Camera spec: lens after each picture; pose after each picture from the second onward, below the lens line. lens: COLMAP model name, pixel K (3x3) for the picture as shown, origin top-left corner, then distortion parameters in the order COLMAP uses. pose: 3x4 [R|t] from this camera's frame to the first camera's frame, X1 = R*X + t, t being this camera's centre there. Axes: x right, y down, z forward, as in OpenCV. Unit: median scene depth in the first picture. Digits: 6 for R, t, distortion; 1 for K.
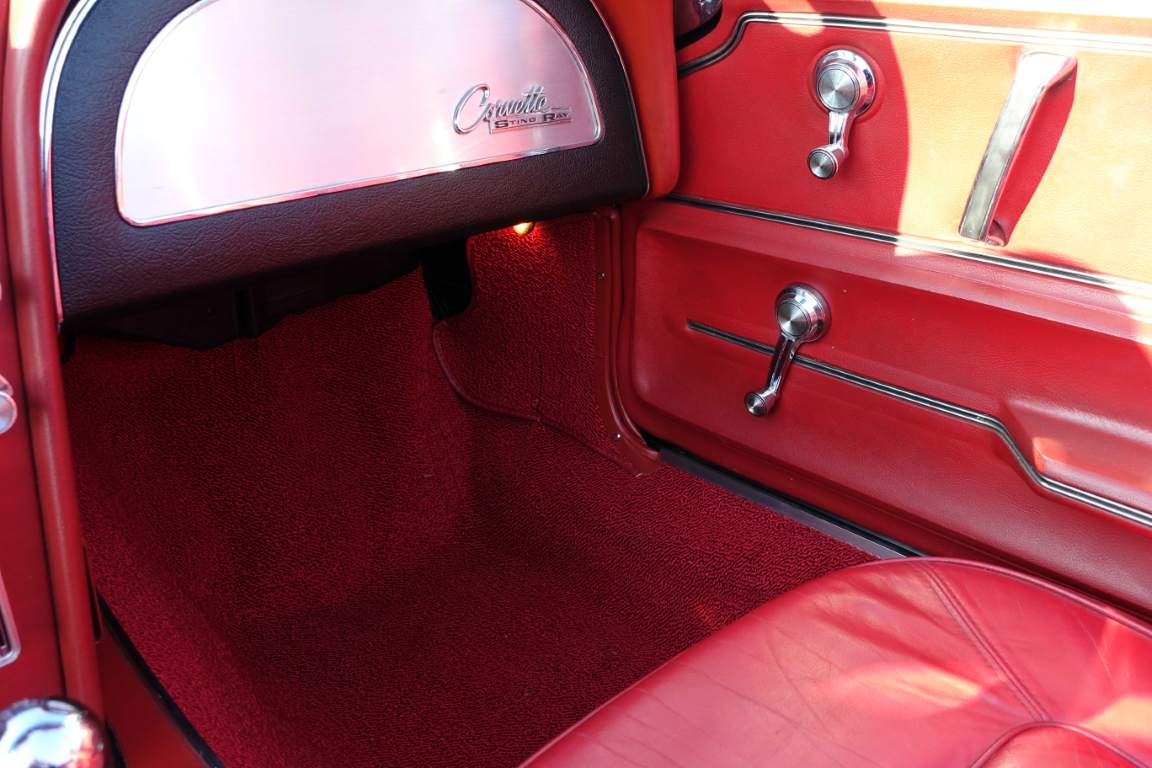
lens RADIAL K [[1043.1, 0, 576.0], [0, 1043.1, 384.0], [0, 0, 1]] dist [-0.013789, -0.005935]
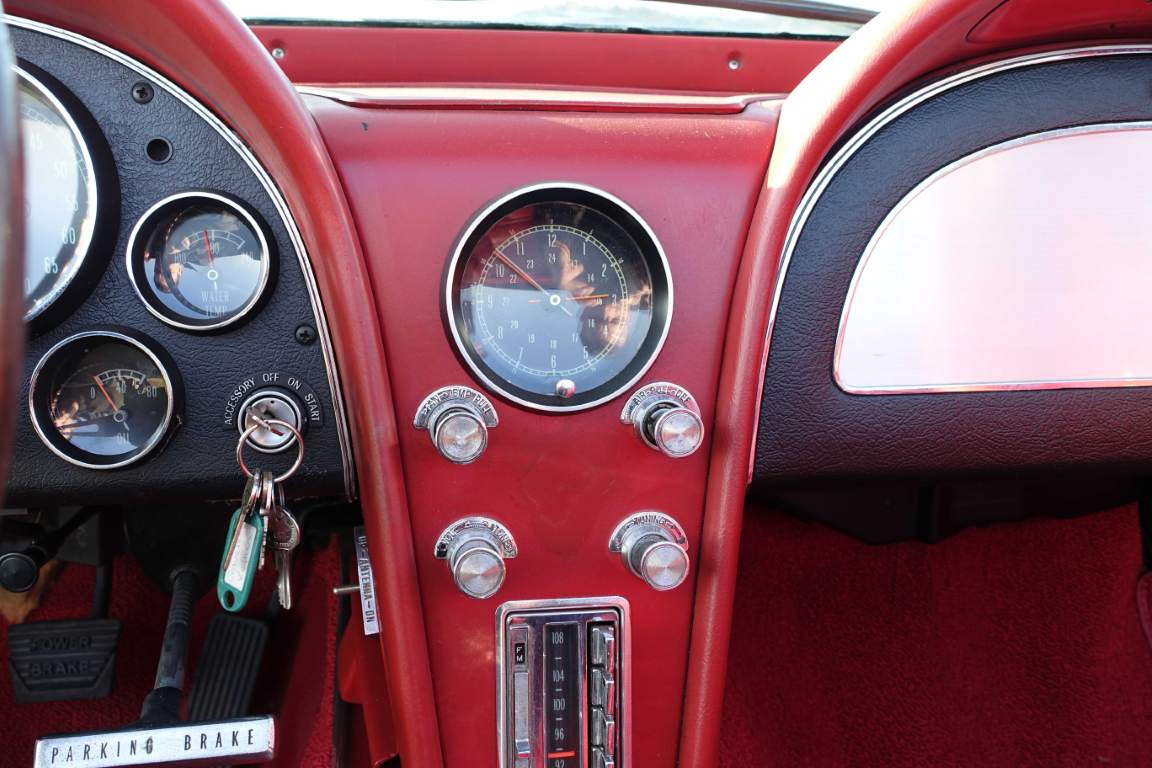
lens RADIAL K [[1030.2, 0, 576.0], [0, 1030.2, 384.0], [0, 0, 1]] dist [-0.015085, -0.009644]
pose [[0.809855, 0.121167, -0.573980, -0.082432], [-0.232199, 0.964736, -0.123966, 0.003071], [0.538719, 0.233672, 0.809432, 0.124227]]
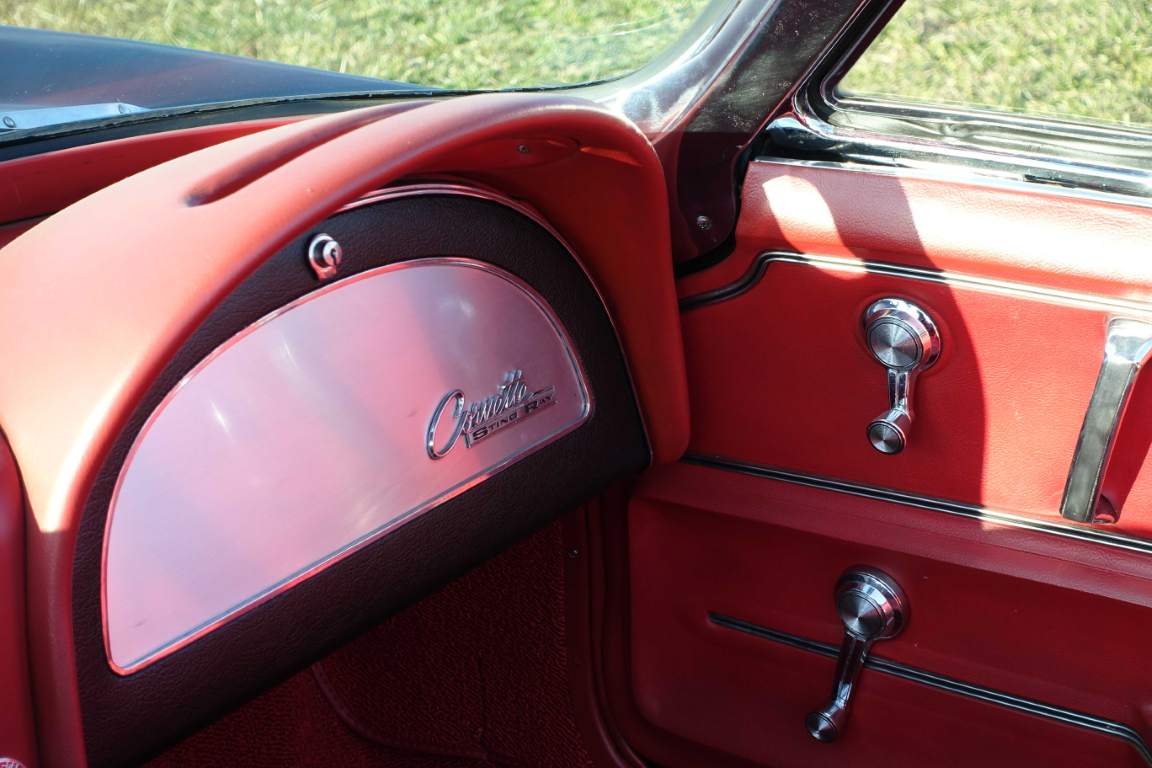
lens RADIAL K [[2298.8, 0, 576.0], [0, 2298.8, 384.0], [0, 0, 1]] dist [-0.083040, -0.069578]
pose [[0.983919, -0.106096, 0.143688, -0.237363], [0.111128, 0.993427, -0.027440, -0.226240], [-0.139833, 0.042967, 0.989242, -0.681924]]
